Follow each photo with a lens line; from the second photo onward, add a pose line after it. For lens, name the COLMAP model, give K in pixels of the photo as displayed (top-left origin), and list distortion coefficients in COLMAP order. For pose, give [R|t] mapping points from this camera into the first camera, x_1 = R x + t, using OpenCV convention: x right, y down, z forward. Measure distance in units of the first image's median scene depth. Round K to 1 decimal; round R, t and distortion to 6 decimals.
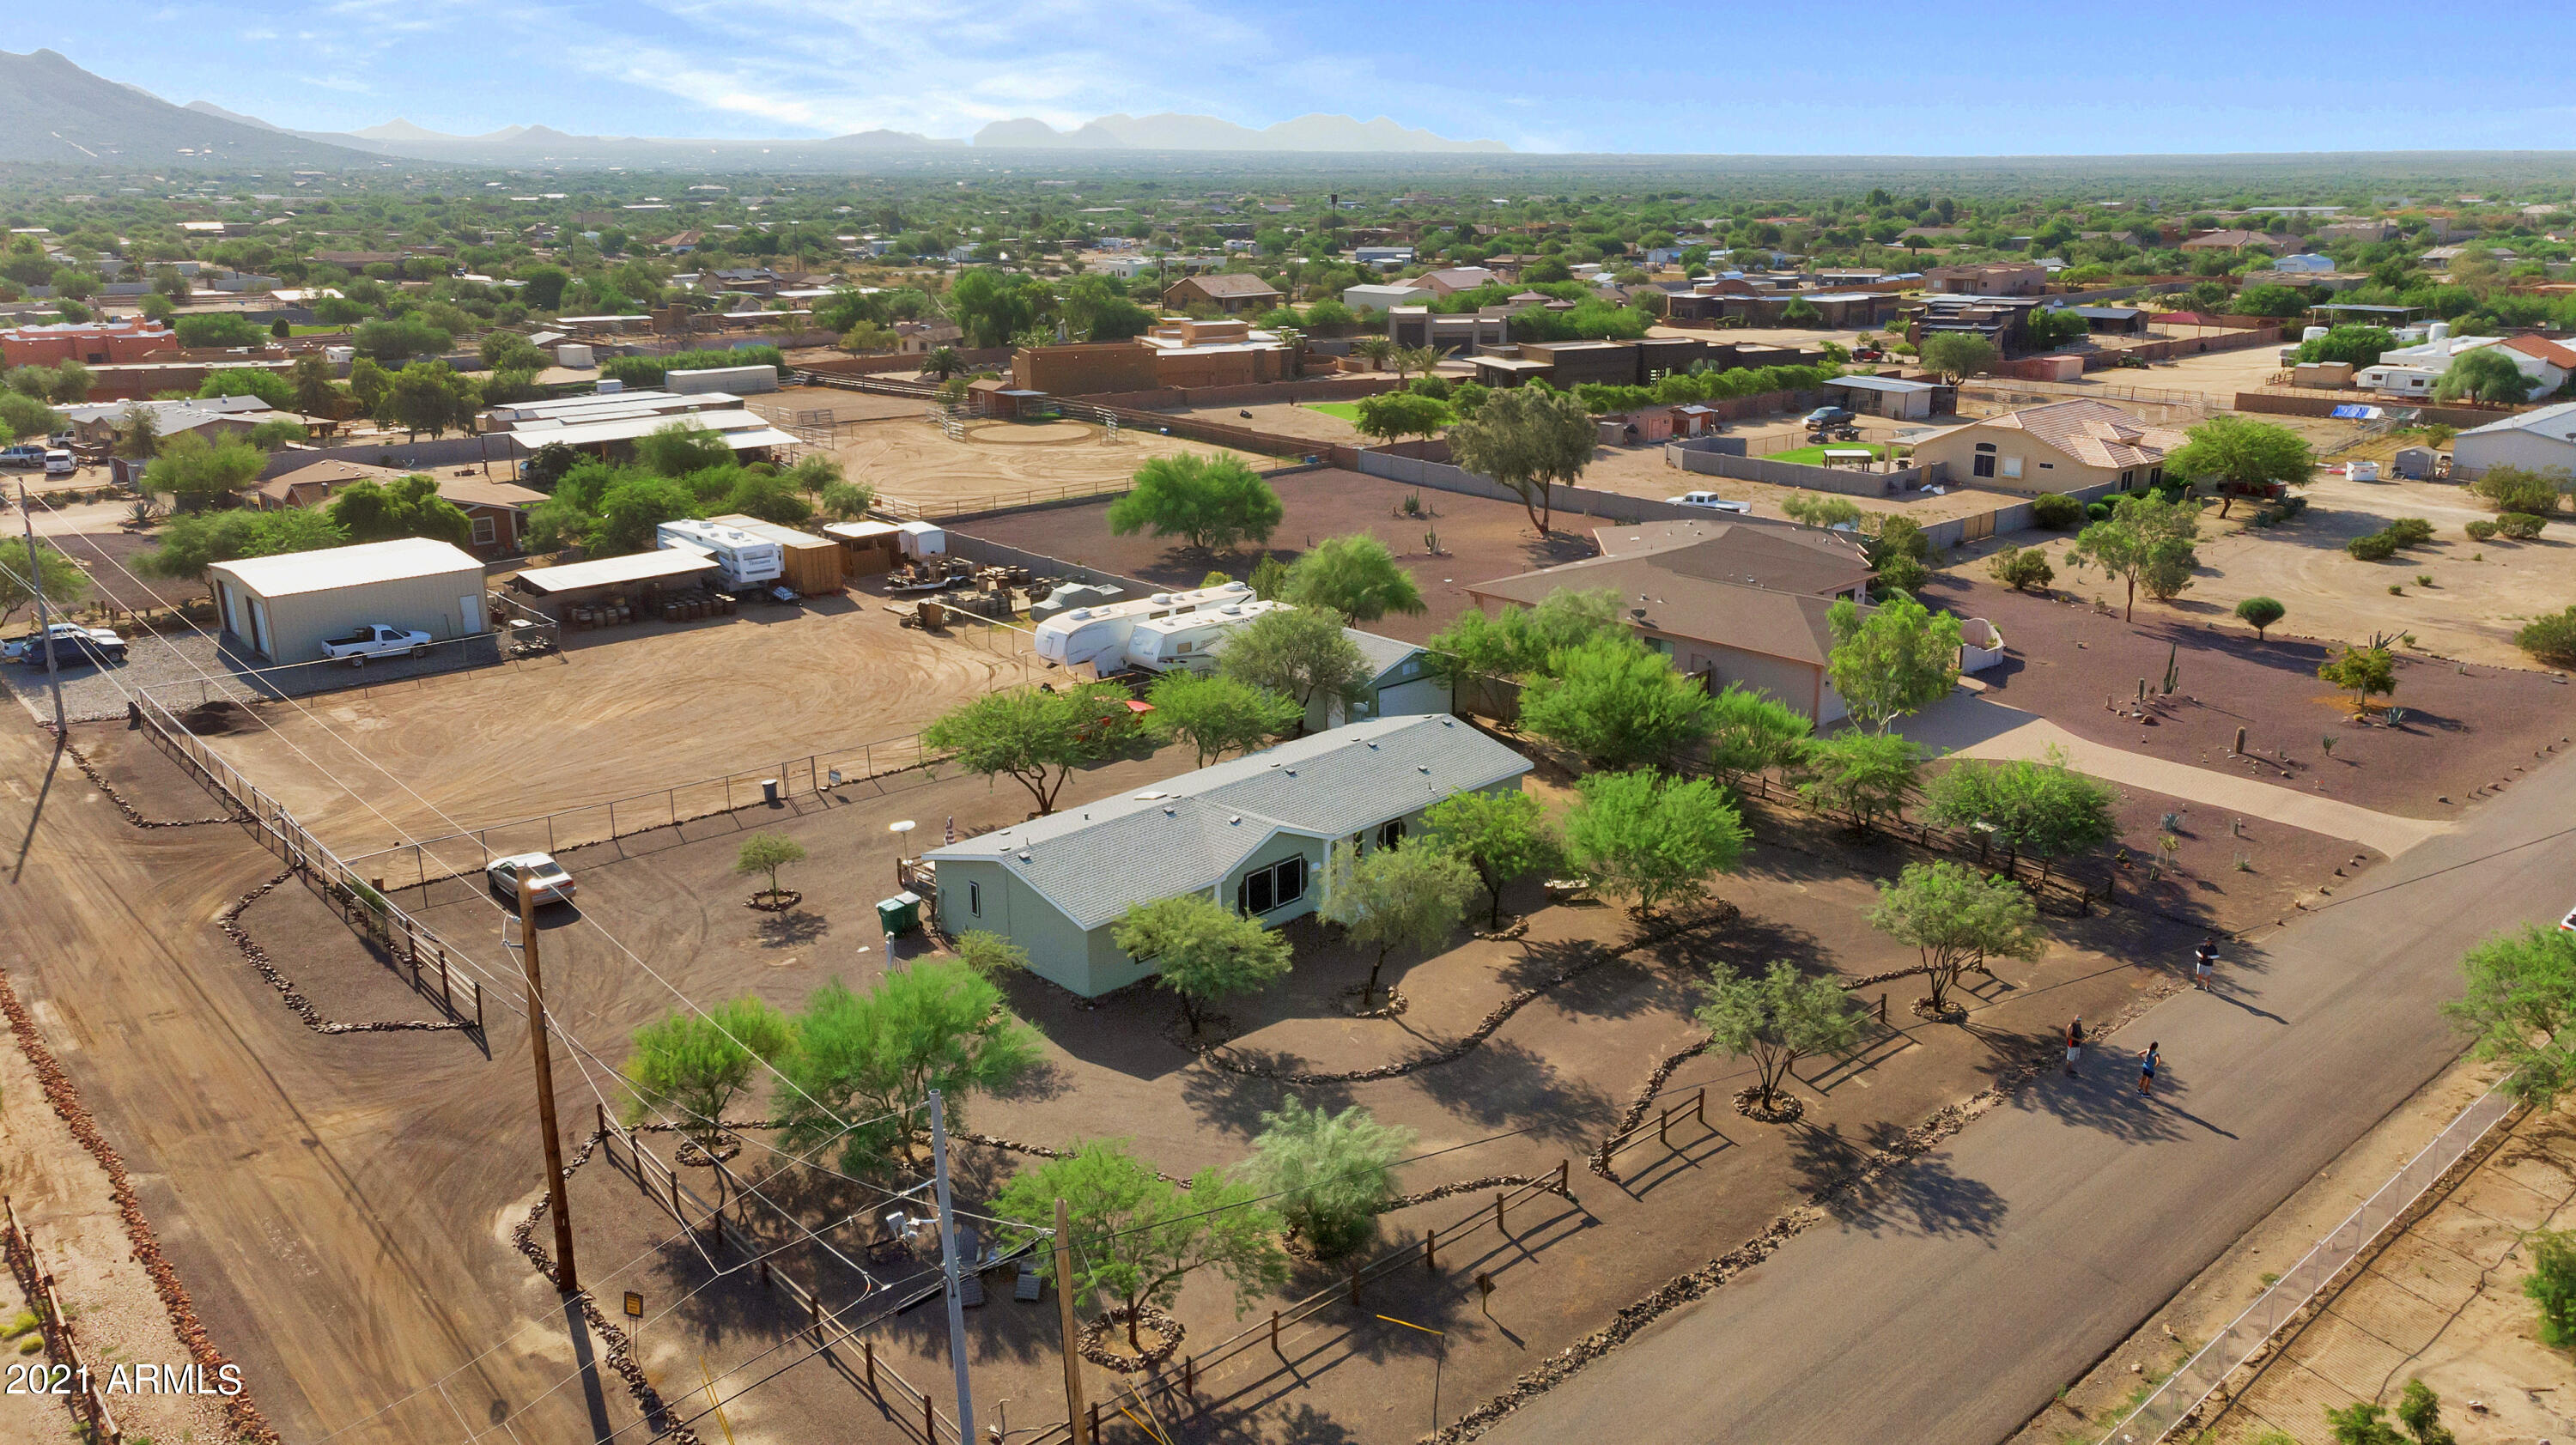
lens RADIAL K [[1897.3, 0, 1312.1], [0, 1897.3, 728.6], [0, 0, 1]] dist [0.074881, -0.088004]
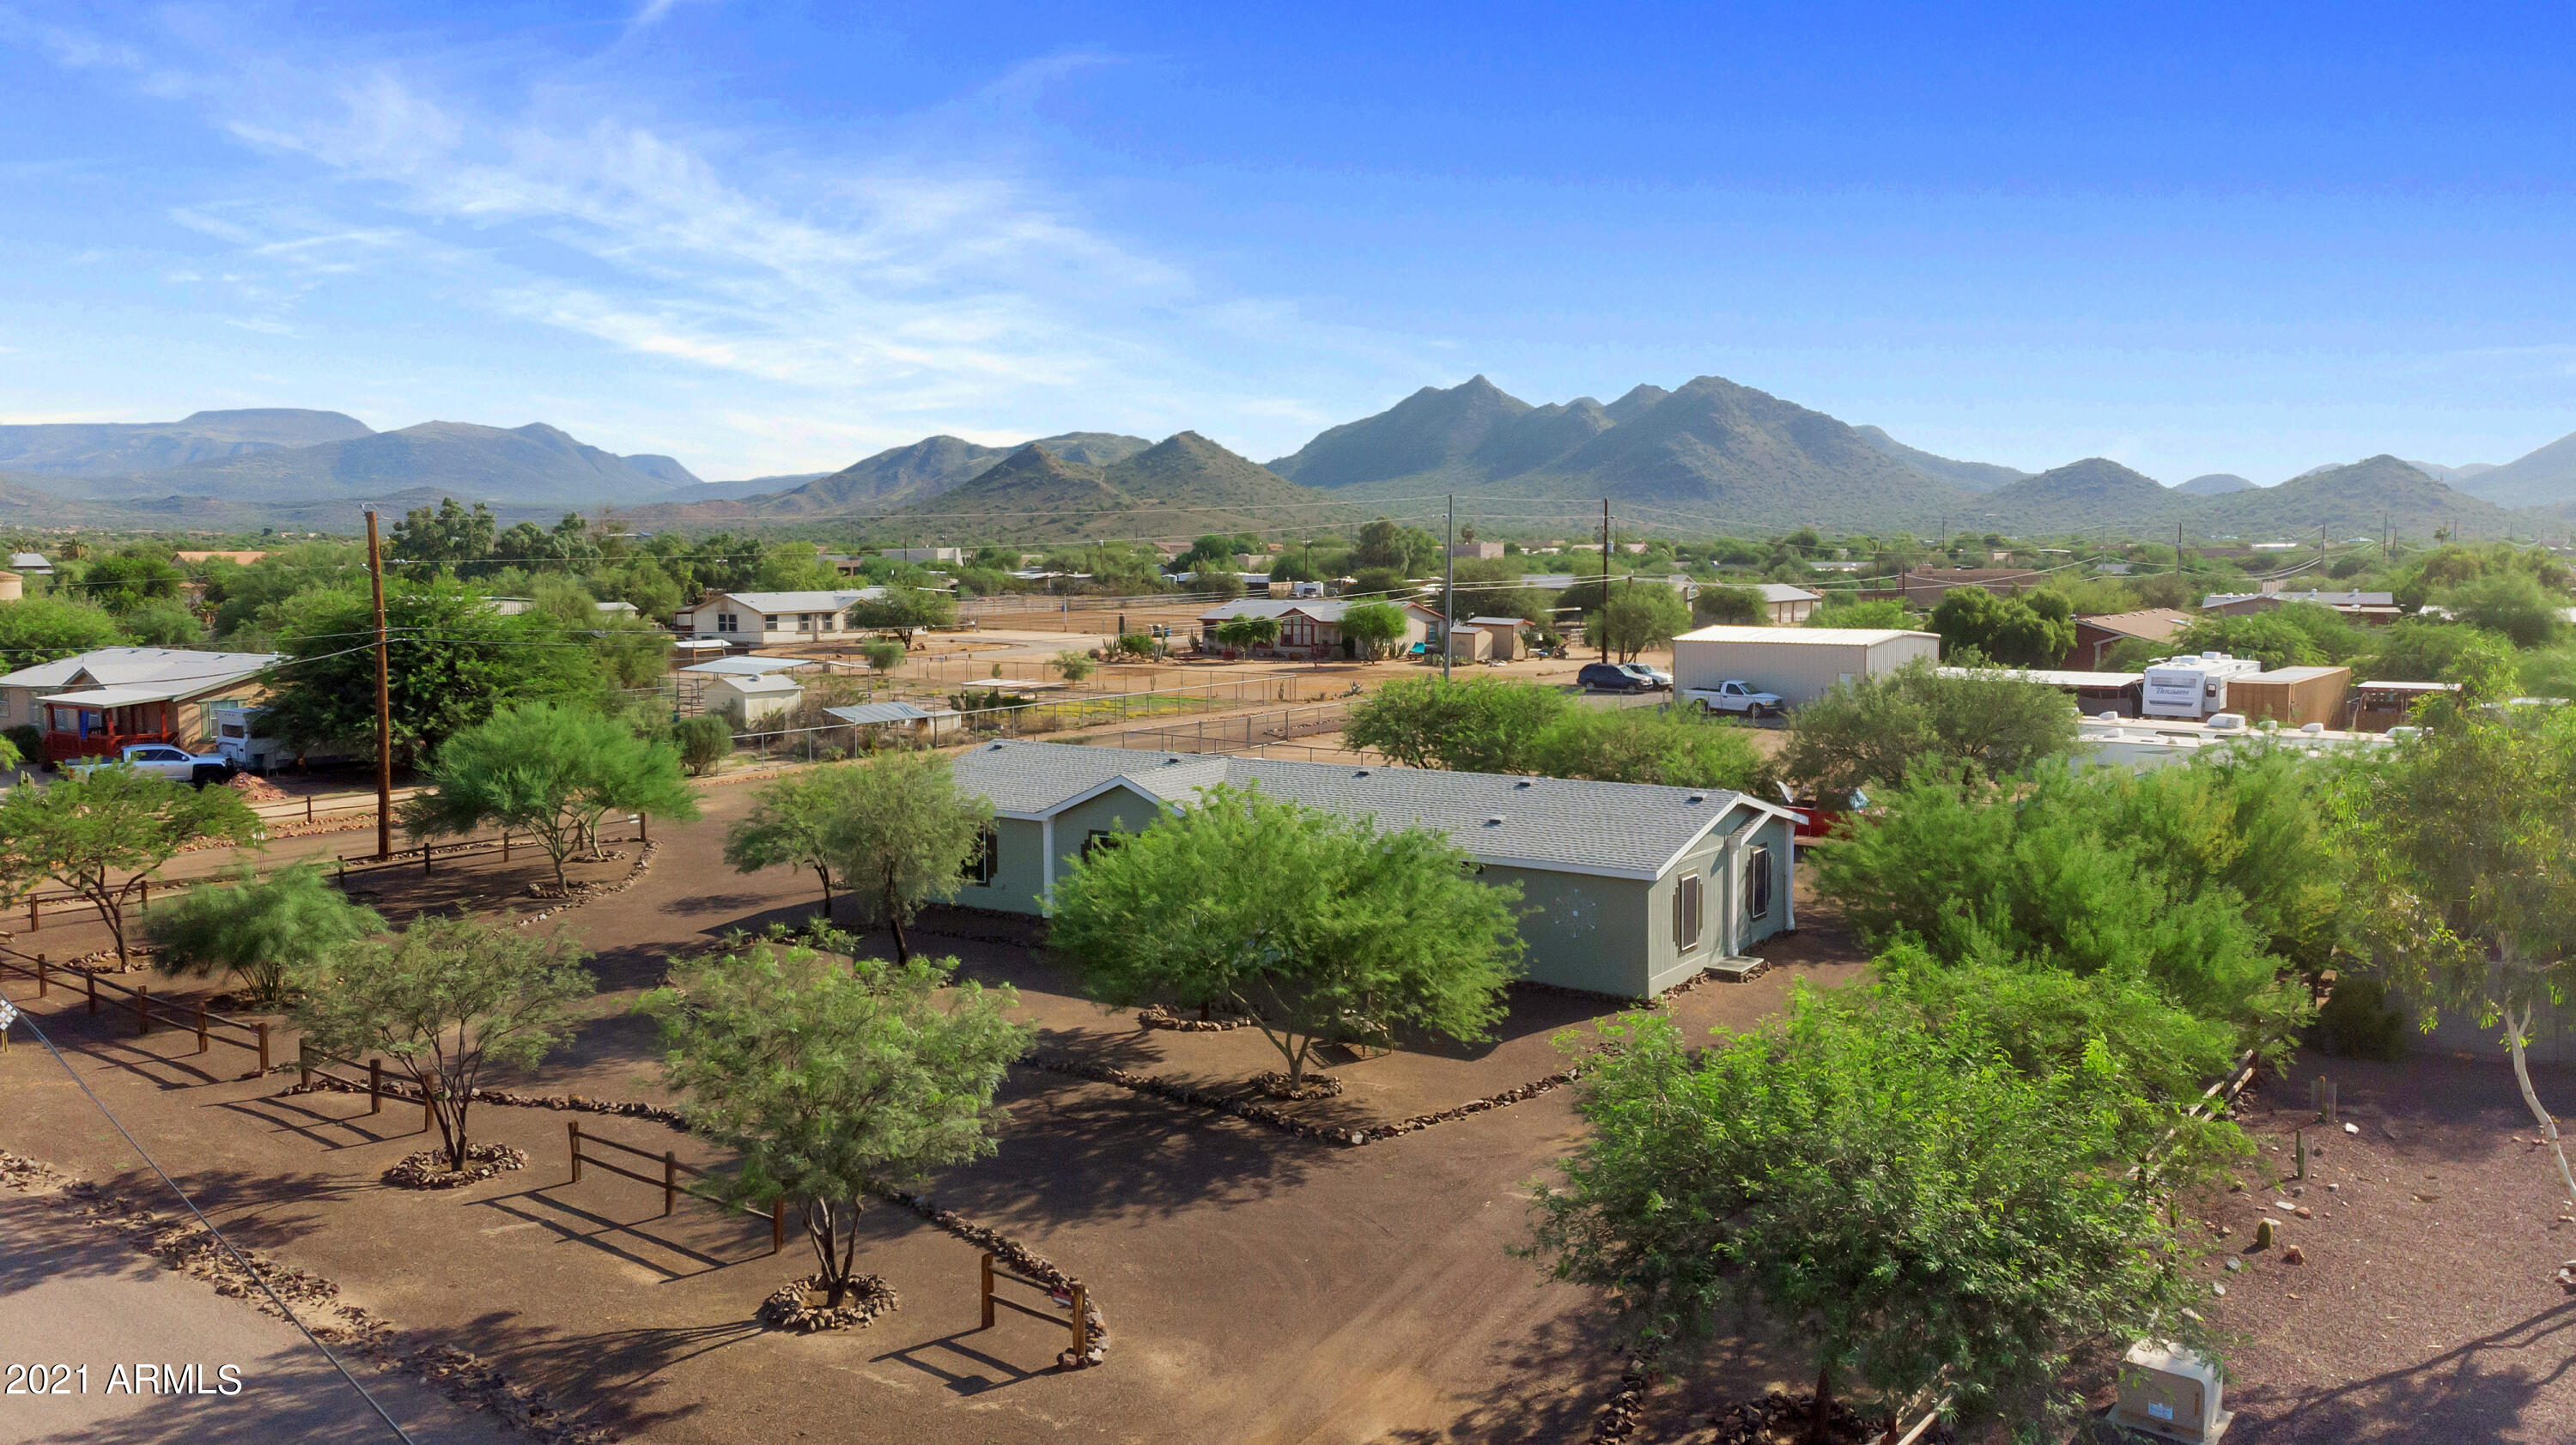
lens RADIAL K [[1885.0, 0, 1306.3], [0, 1885.0, 722.3], [0, 0, 1]] dist [0.000846, 0.063508]
pose [[0.188575, 0.099329, -0.977023, 0.678588], [-0.280932, 0.958753, 0.043249, -0.017889], [0.941019, 0.266321, 0.208701, 0.904743]]
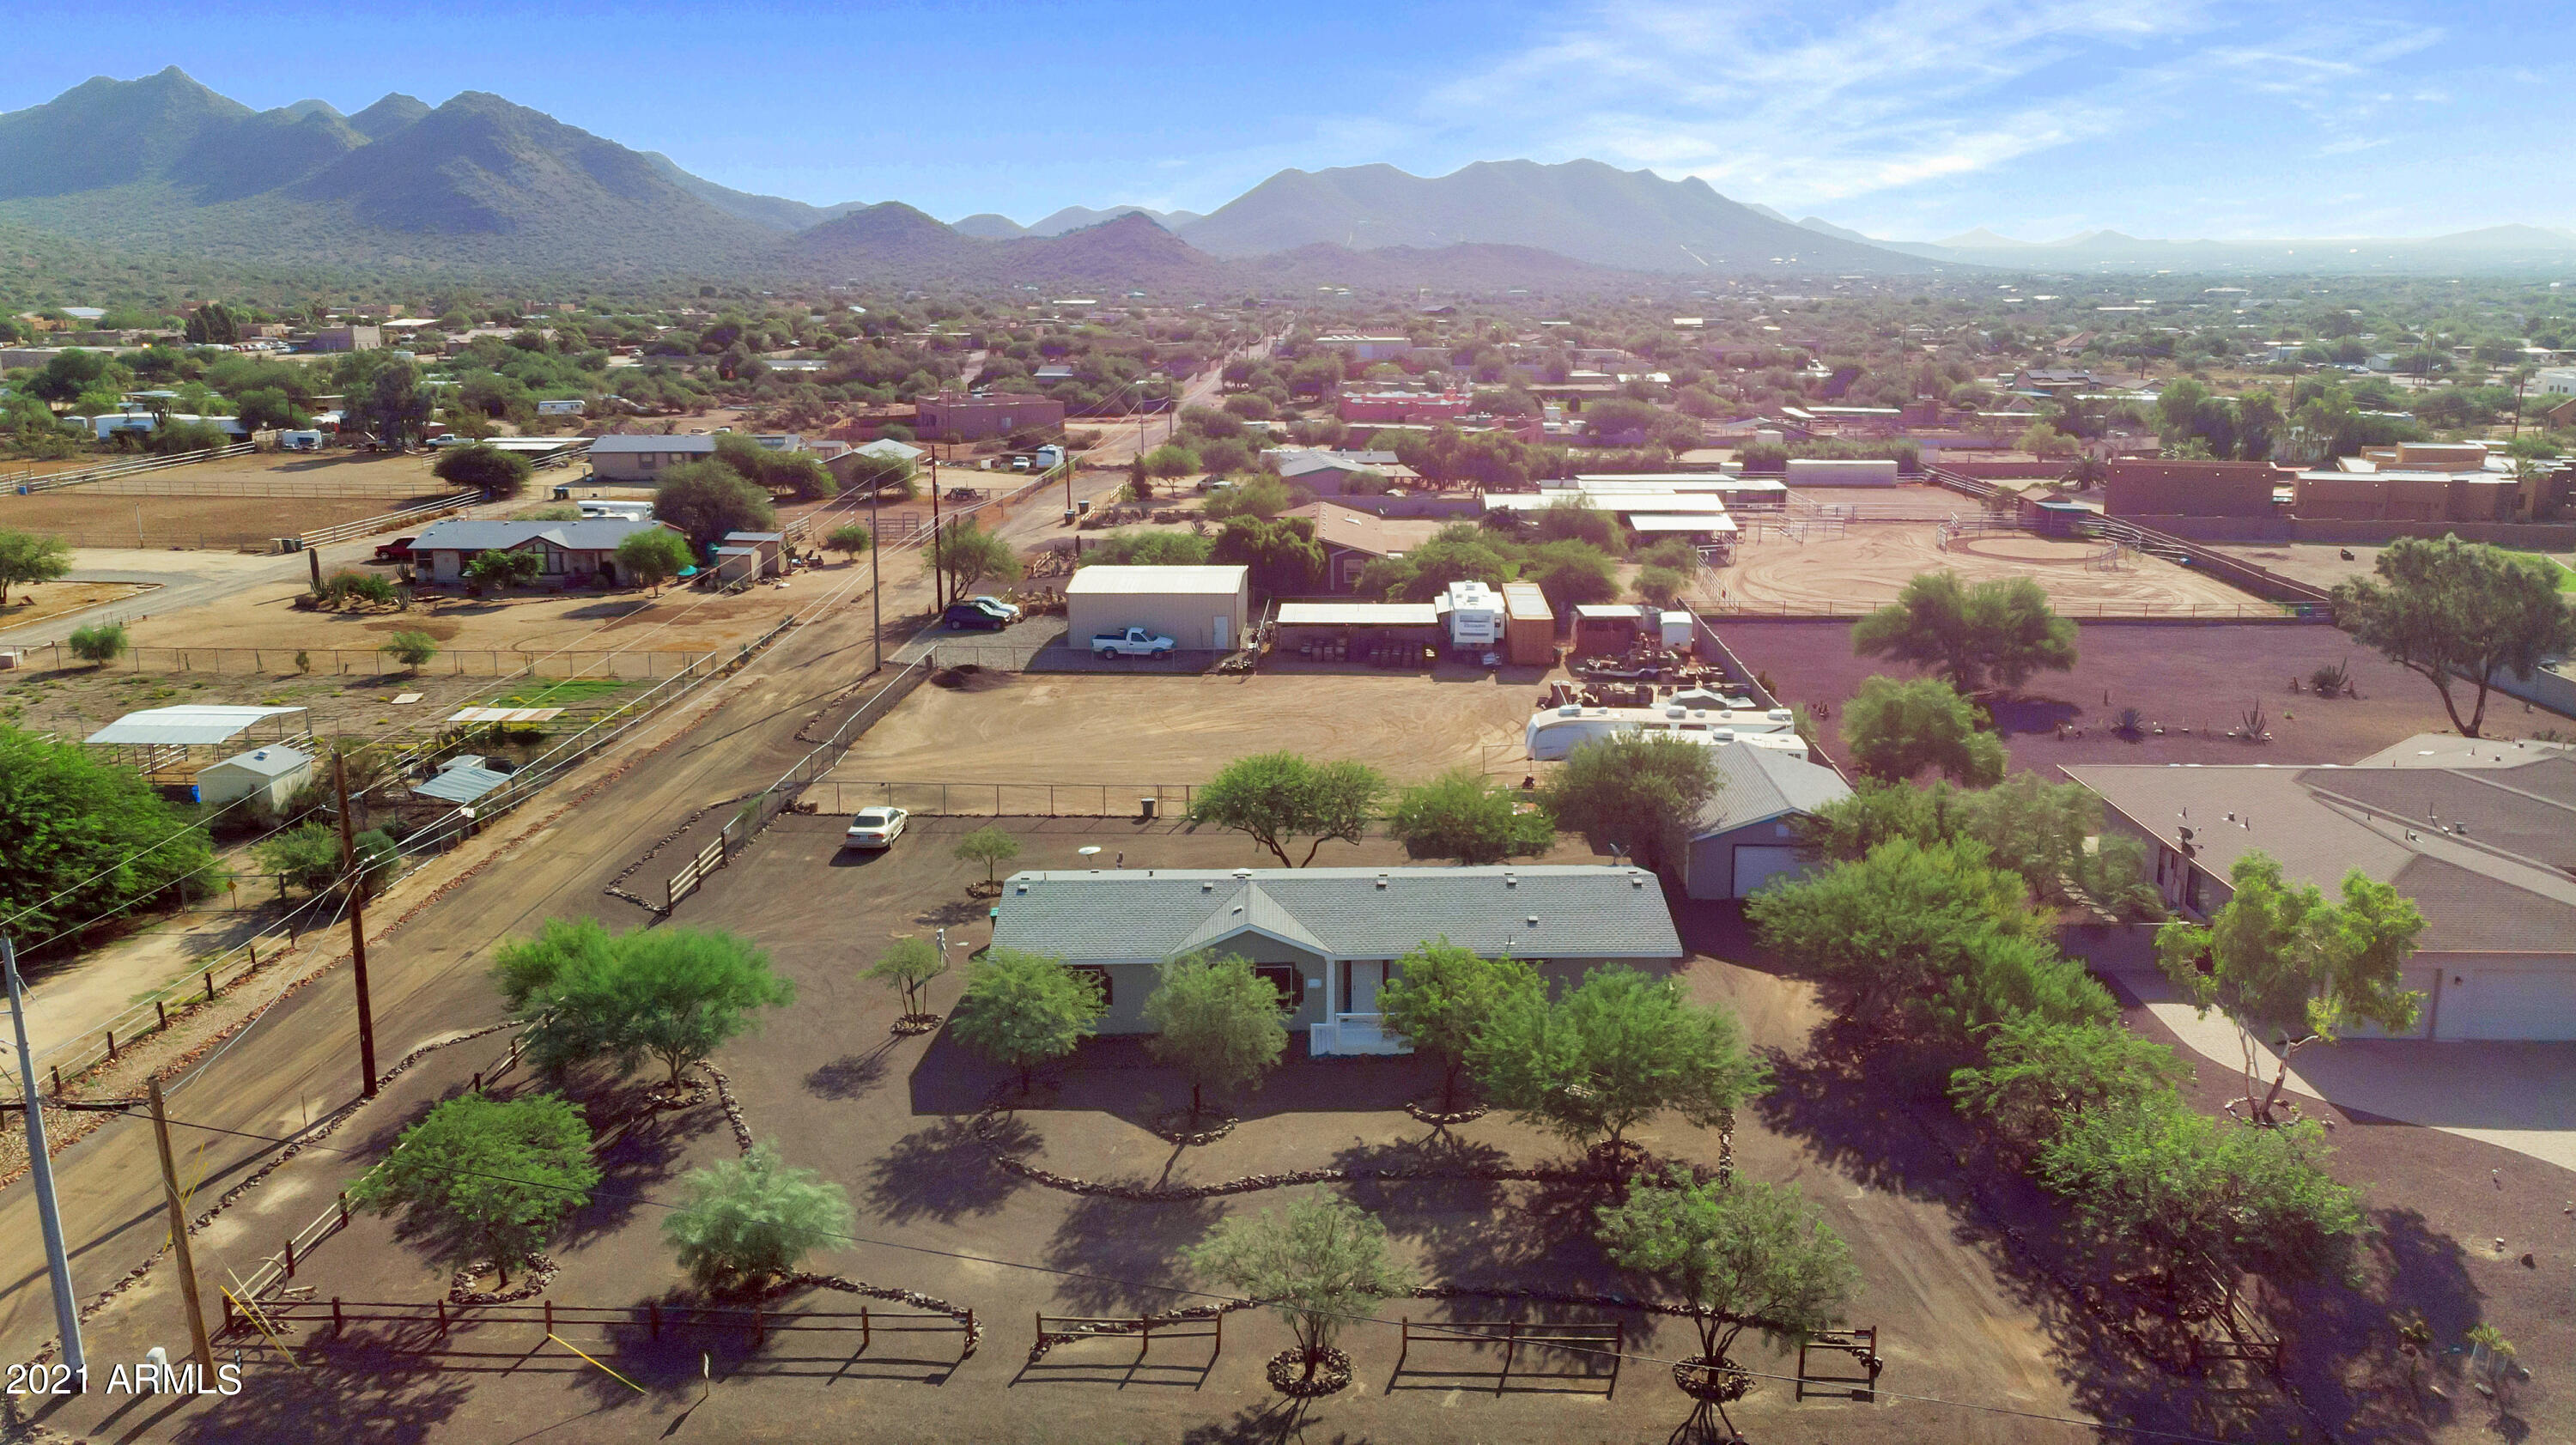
lens RADIAL K [[1885.0, 0, 1306.3], [0, 1885.0, 722.3], [0, 0, 1]] dist [0.000846, 0.063508]
pose [[0.721610, 0.168920, -0.671376, 0.605718], [-0.203723, 0.978649, 0.027266, -0.077257], [0.661647, 0.117099, 0.740615, 0.314999]]
